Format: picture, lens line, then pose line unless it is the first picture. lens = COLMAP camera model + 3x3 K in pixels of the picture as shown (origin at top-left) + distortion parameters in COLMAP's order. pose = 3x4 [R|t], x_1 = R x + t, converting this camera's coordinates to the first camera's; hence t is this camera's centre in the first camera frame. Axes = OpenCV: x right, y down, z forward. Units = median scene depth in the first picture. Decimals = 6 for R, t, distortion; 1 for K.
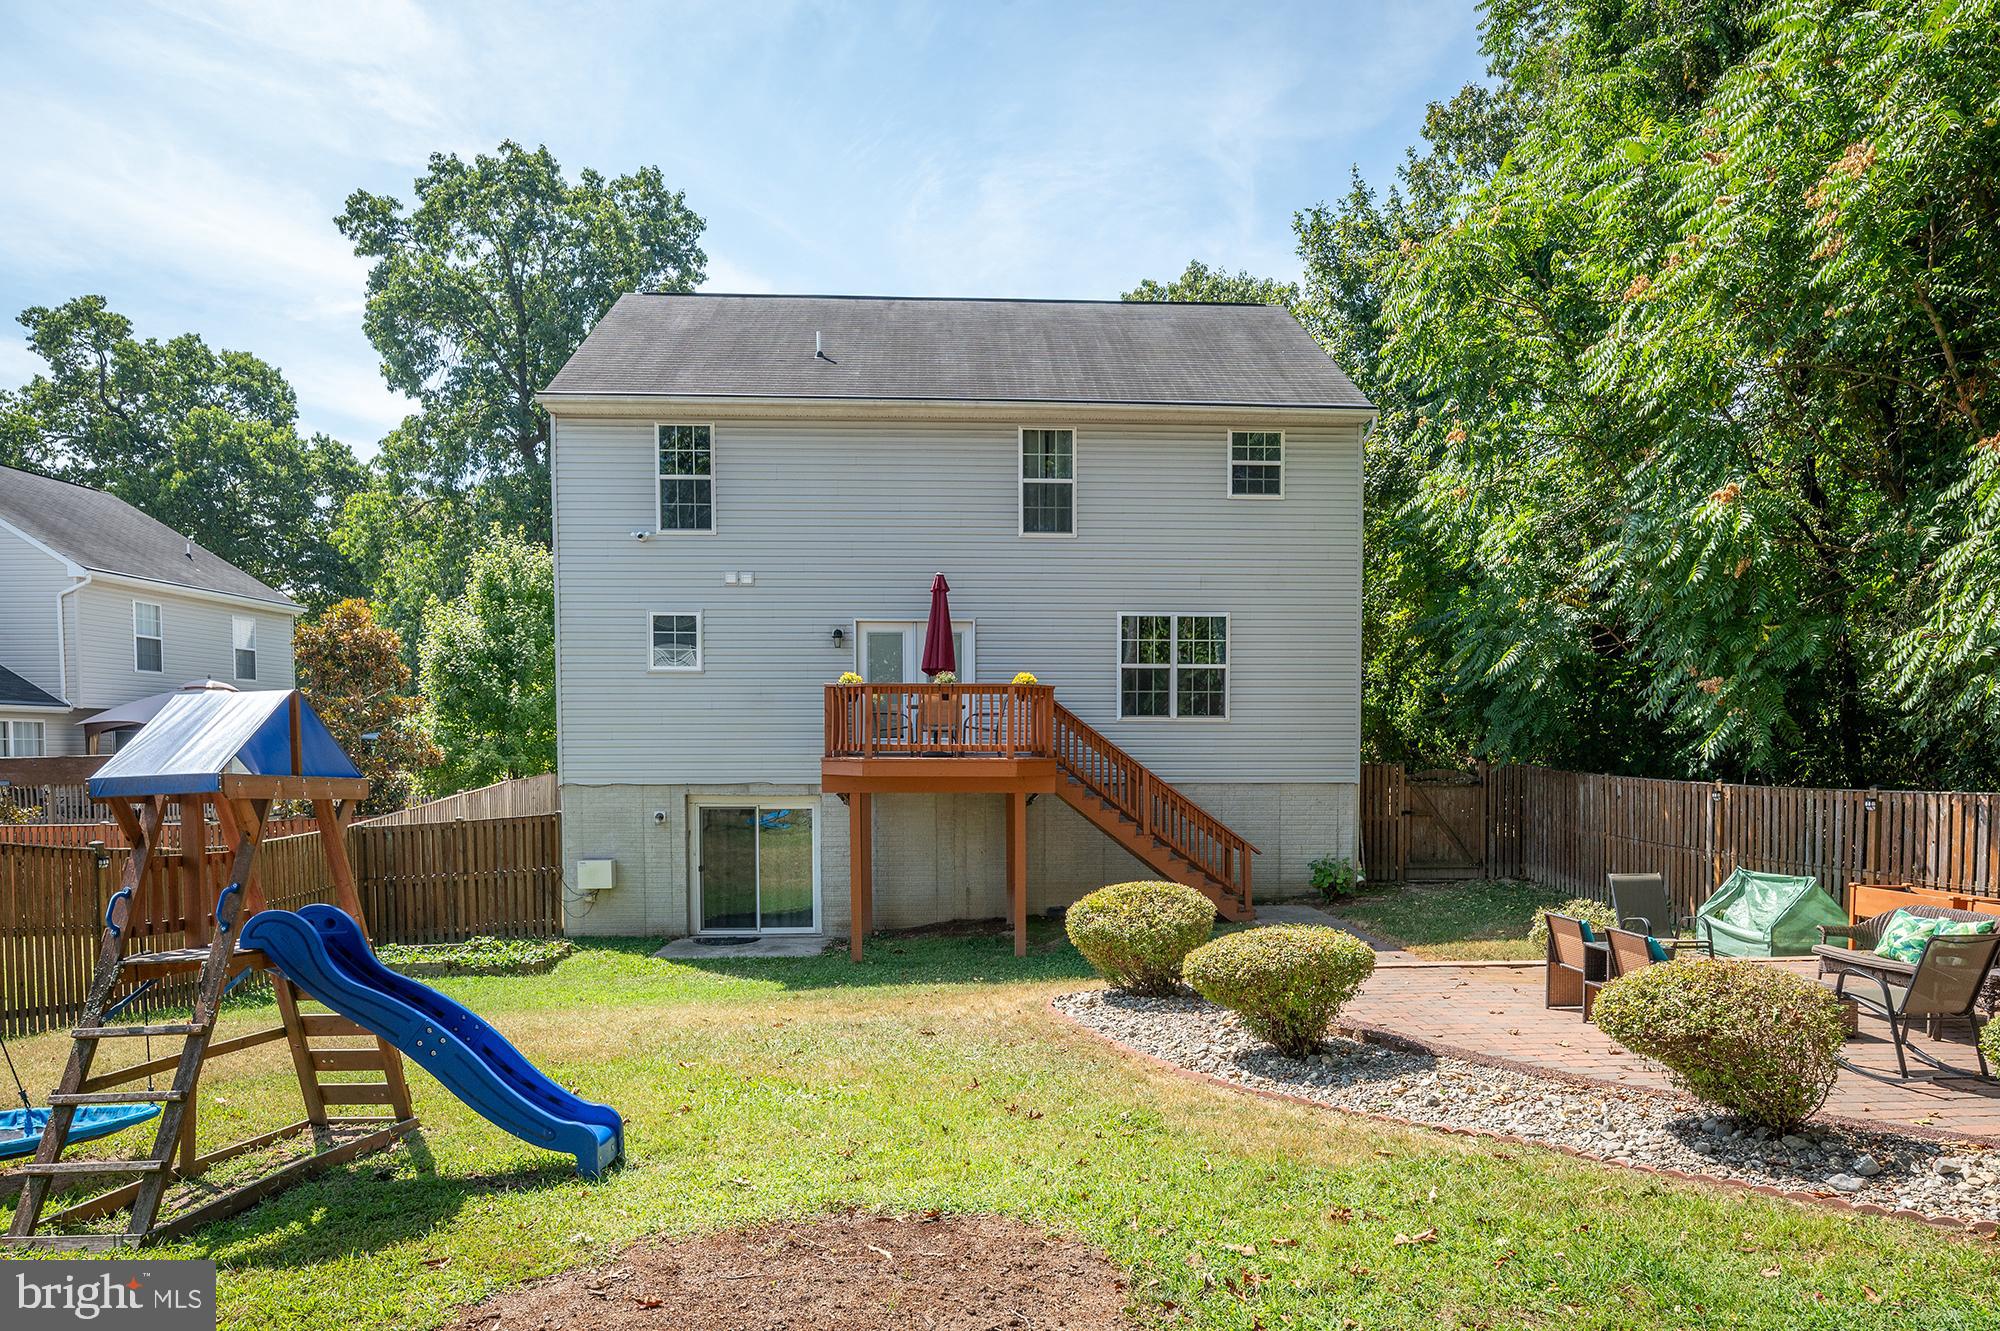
lens RADIAL K [[1268.0, 0, 1050.1], [0, 1268.0, 804.8], [0, 0, 1]] dist [-0.001055, 0.002360]
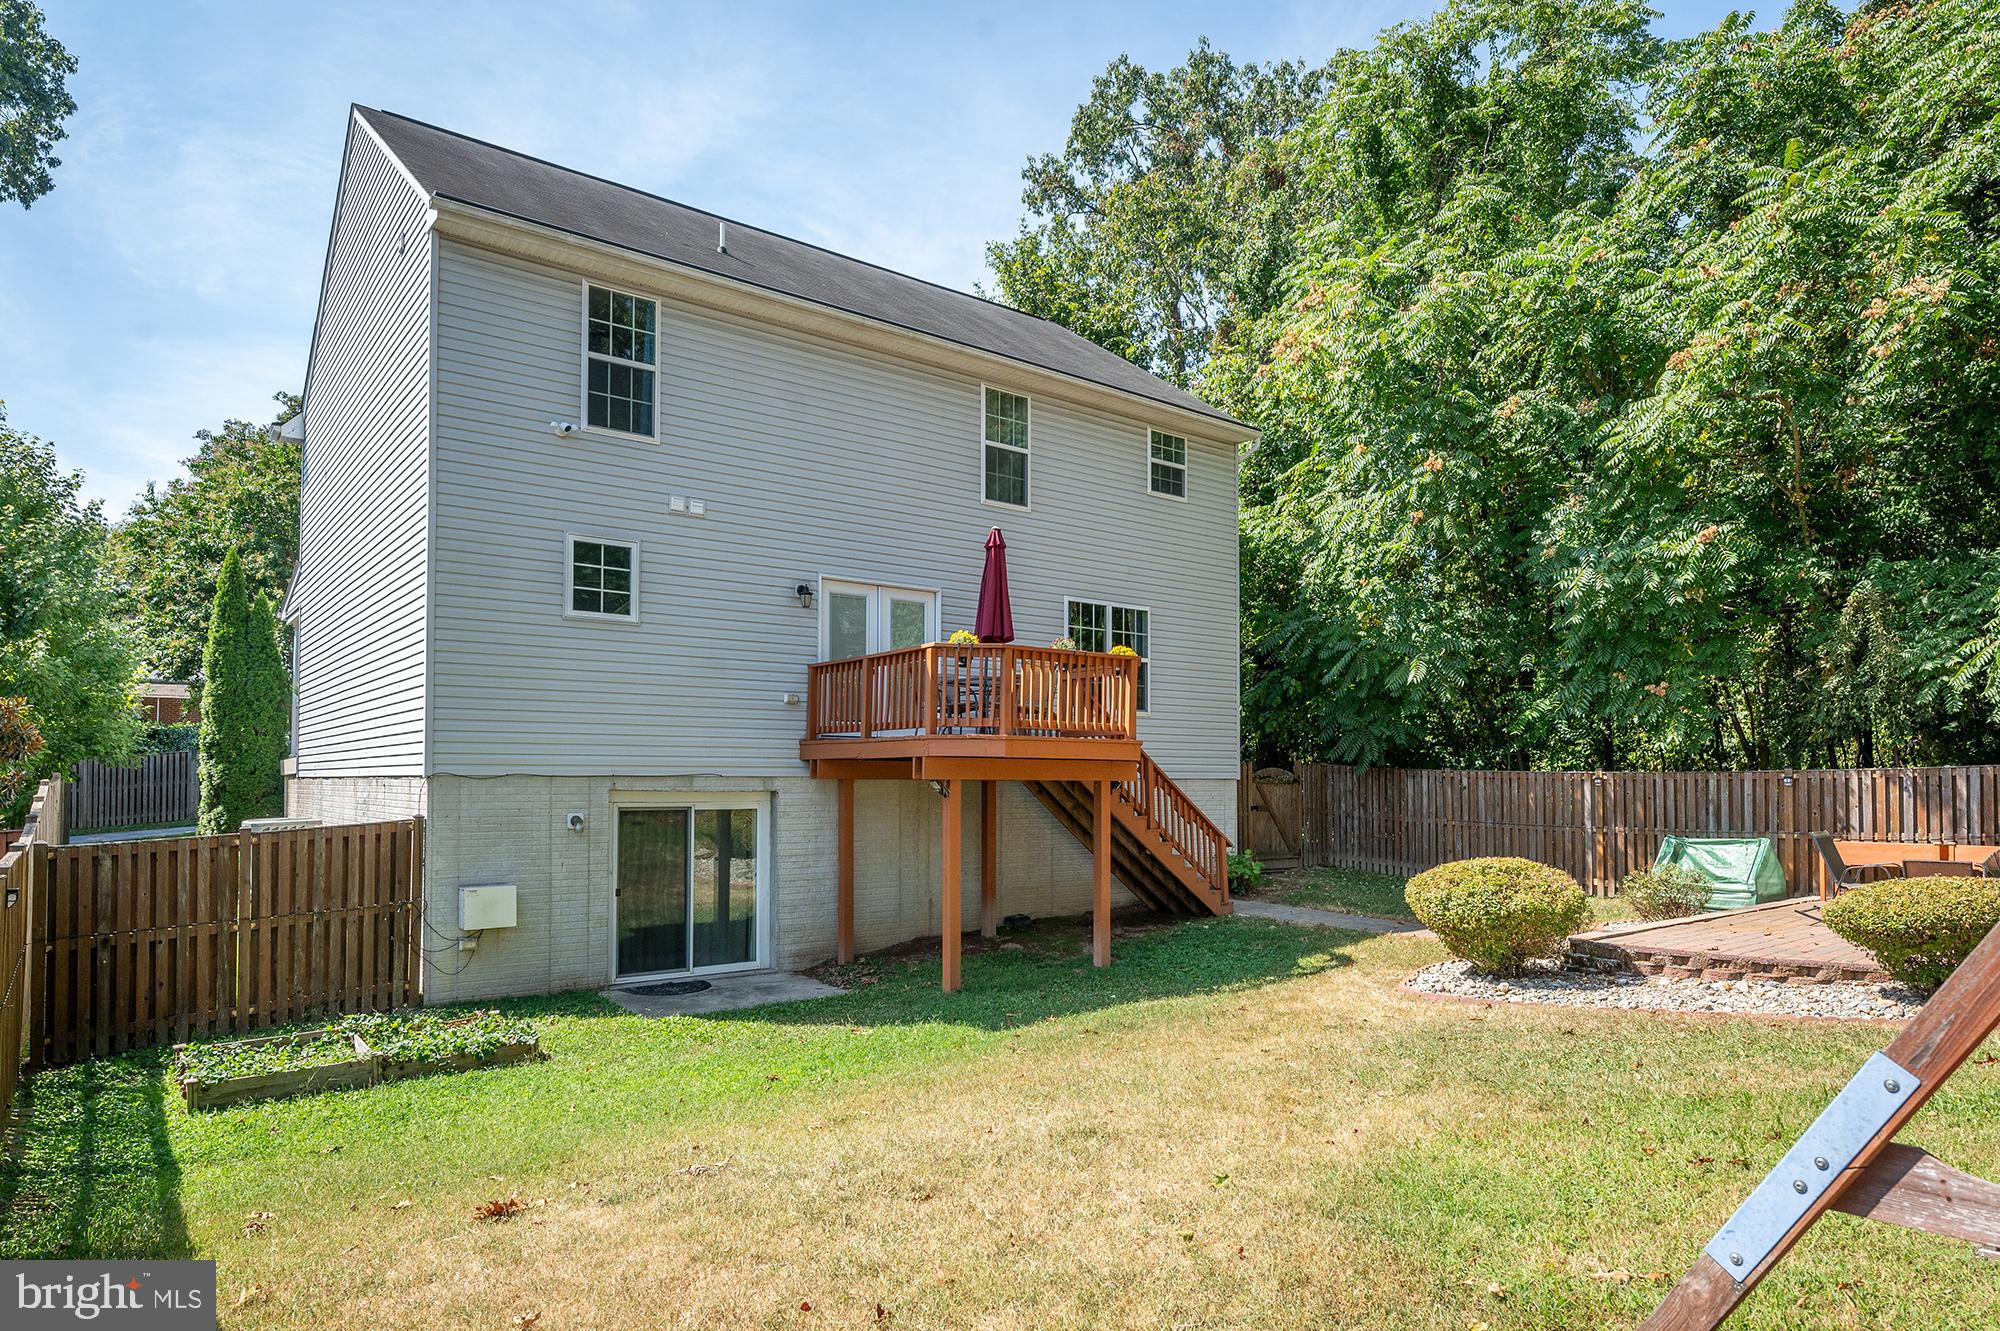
lens RADIAL K [[1174.1, 0, 1033.3], [0, 1174.1, 753.3], [0, 0, 1]] dist [-0.012240, 0.008549]
pose [[0.819941, 0.015557, 0.572236, -0.474168], [0.024184, 0.997797, -0.061778, 0.018338], [-0.571936, 0.064493, 0.817759, 0.314077]]
